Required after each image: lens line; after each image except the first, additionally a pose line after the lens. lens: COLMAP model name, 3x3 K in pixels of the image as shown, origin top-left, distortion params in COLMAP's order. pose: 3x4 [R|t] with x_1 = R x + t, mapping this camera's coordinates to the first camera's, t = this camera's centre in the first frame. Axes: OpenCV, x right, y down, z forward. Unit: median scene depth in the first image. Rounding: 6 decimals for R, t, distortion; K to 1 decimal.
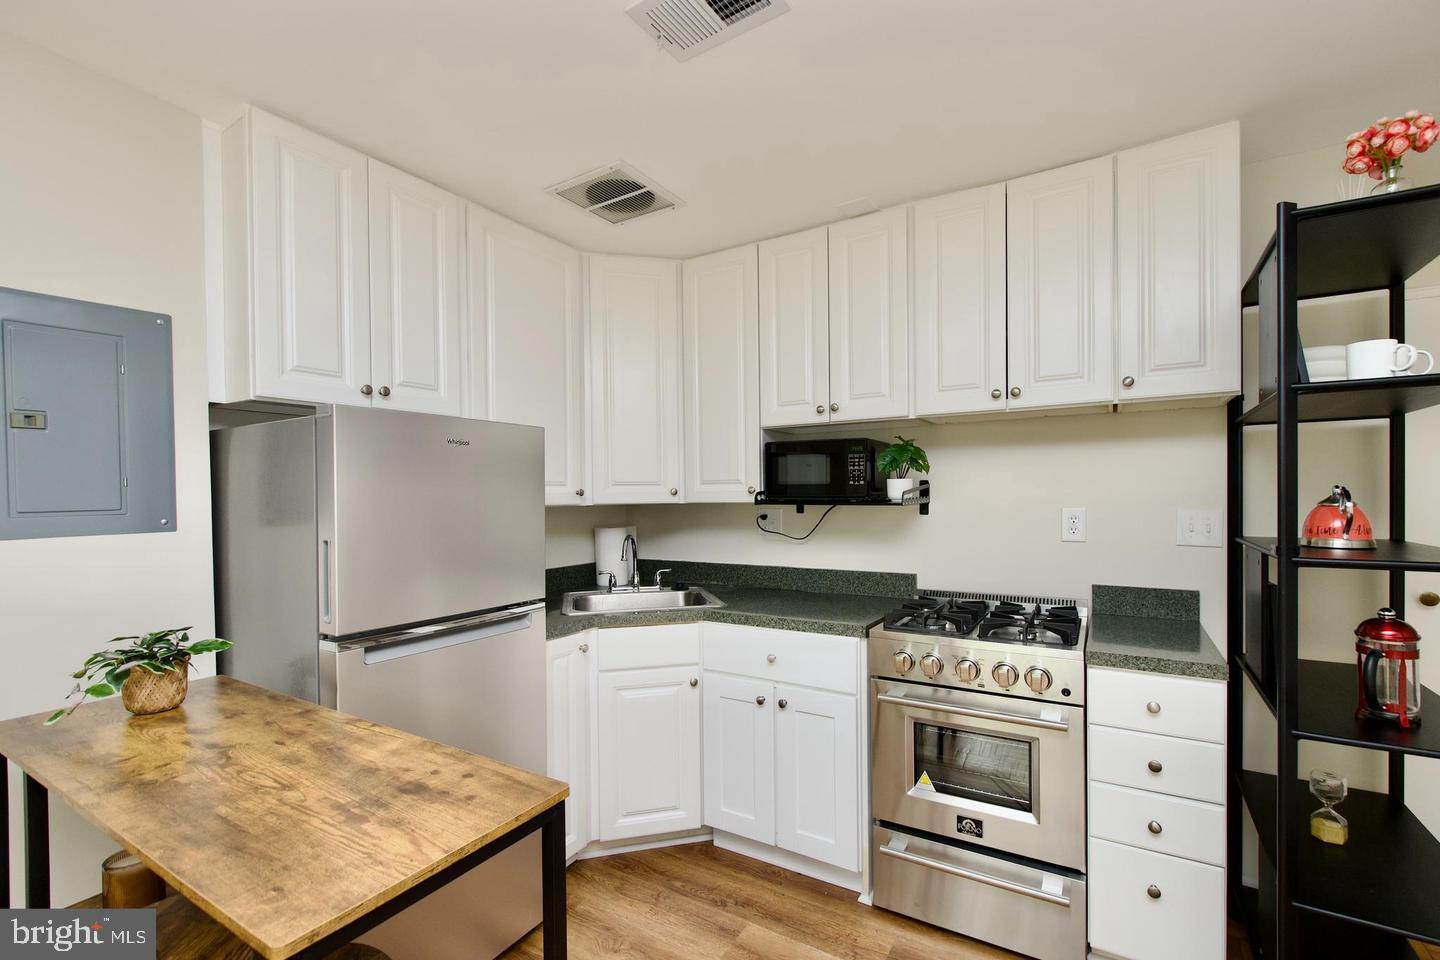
lens RADIAL K [[632.2, 0, 731.0], [0, 632.2, 500.4], [0, 0, 1]] dist [0.010703, -0.007046]
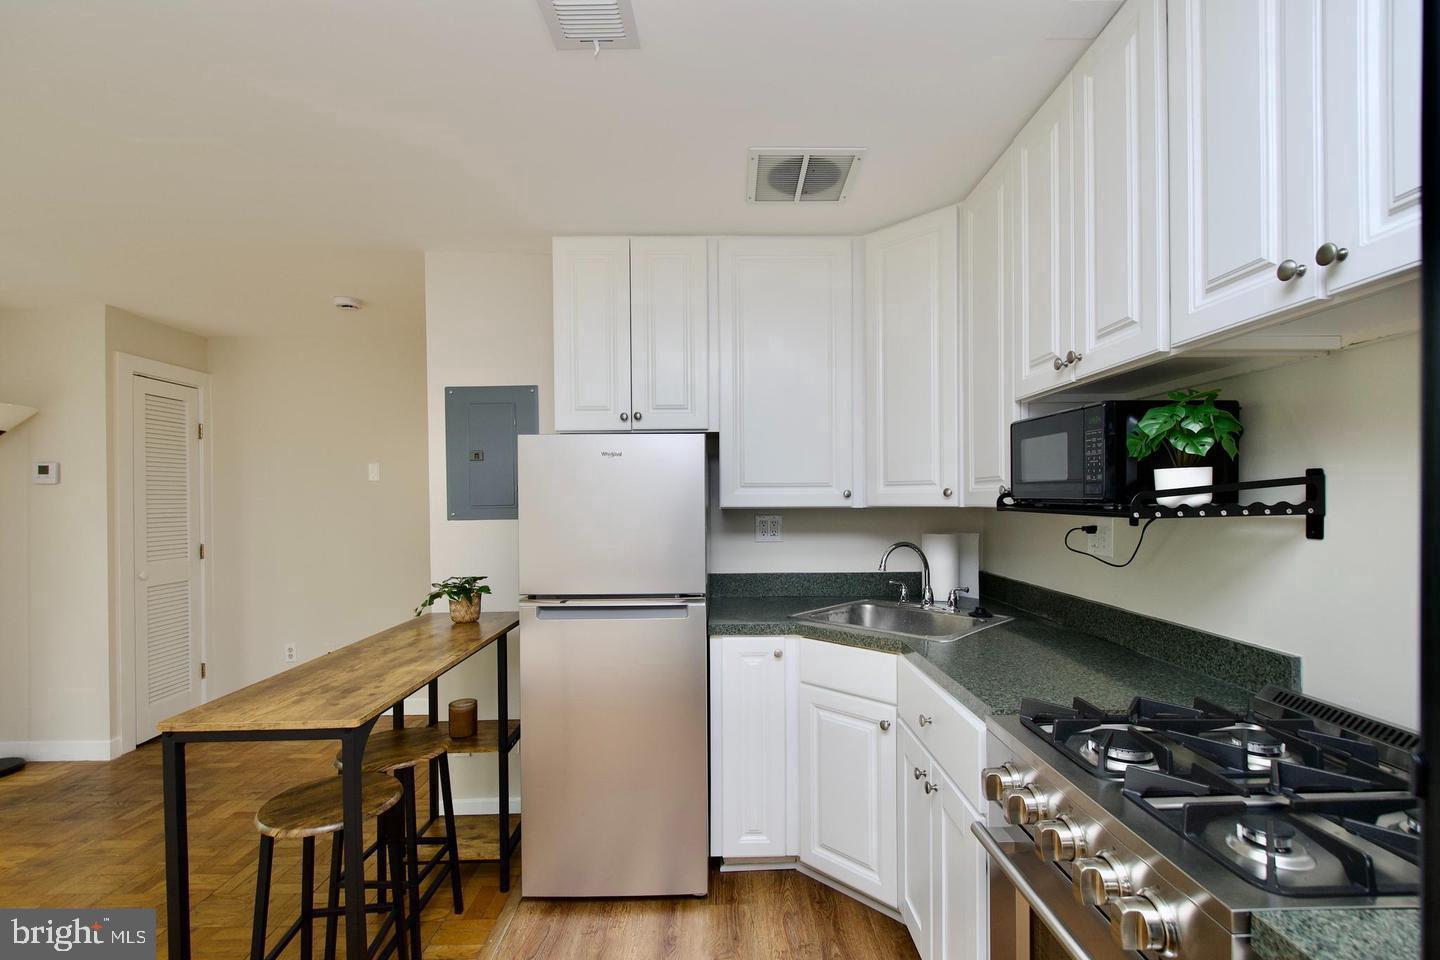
lens RADIAL K [[632.2, 0, 731.0], [0, 632.2, 500.4], [0, 0, 1]] dist [0.010703, -0.007046]
pose [[0.532878, 0.009216, -0.846142, 0.637790], [-0.005624, 0.999957, 0.007350, -0.011091], [0.846173, 0.000842, 0.532907, 0.476962]]
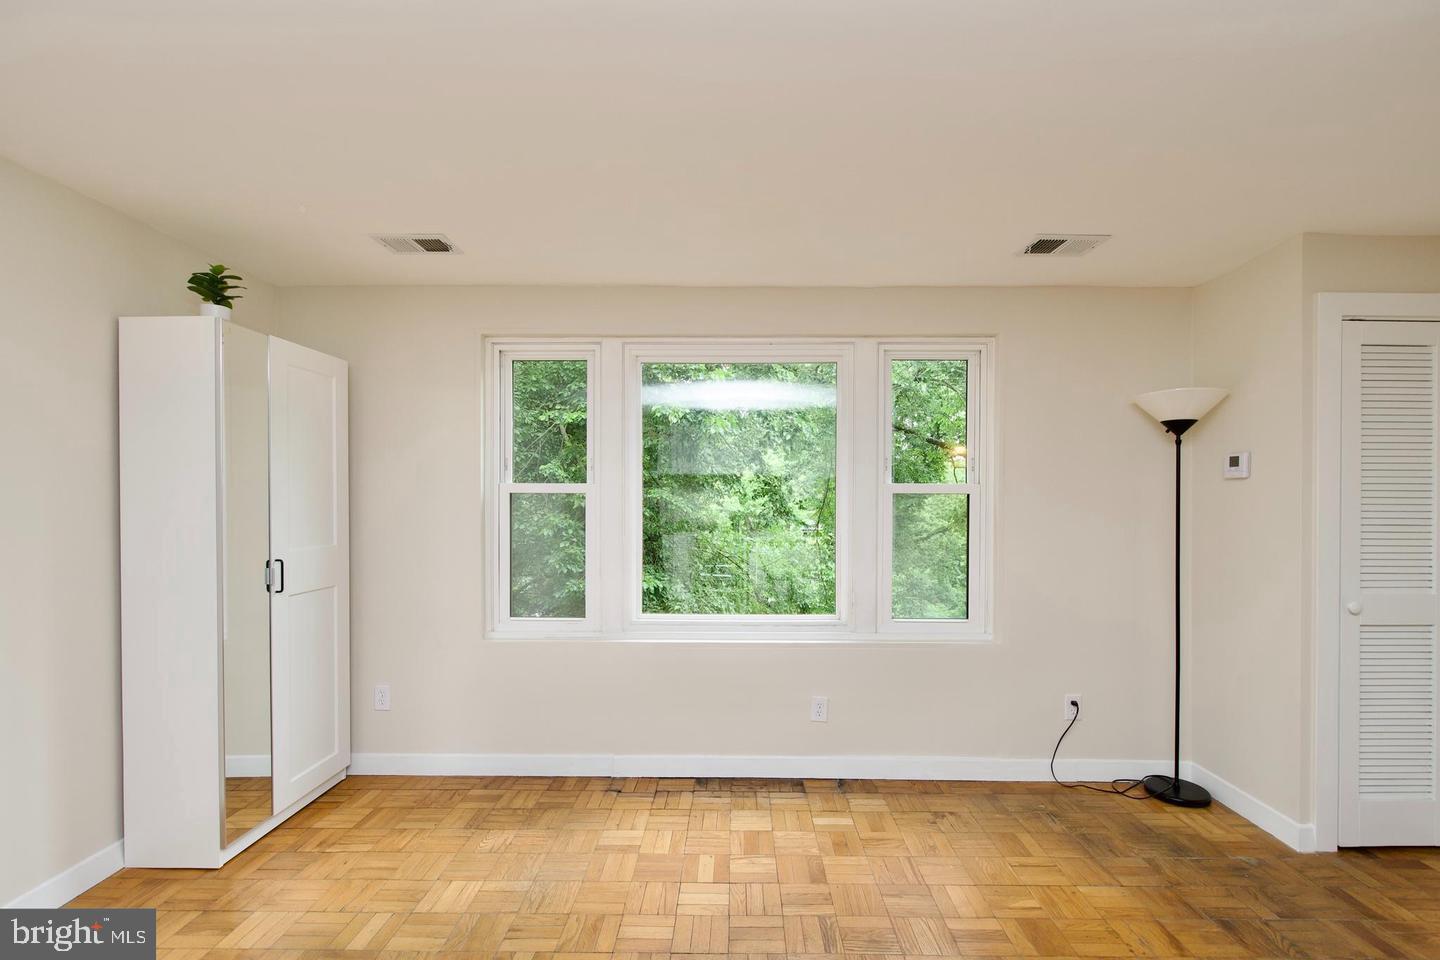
lens RADIAL K [[632.2, 0, 731.0], [0, 632.2, 500.4], [0, 0, 1]] dist [0.010703, -0.007046]
pose [[-0.858940, 0.008441, -0.512007, -0.094270], [0.000830, 0.999886, 0.015092, -0.005426], [0.512076, 0.012538, -0.858849, 0.467101]]
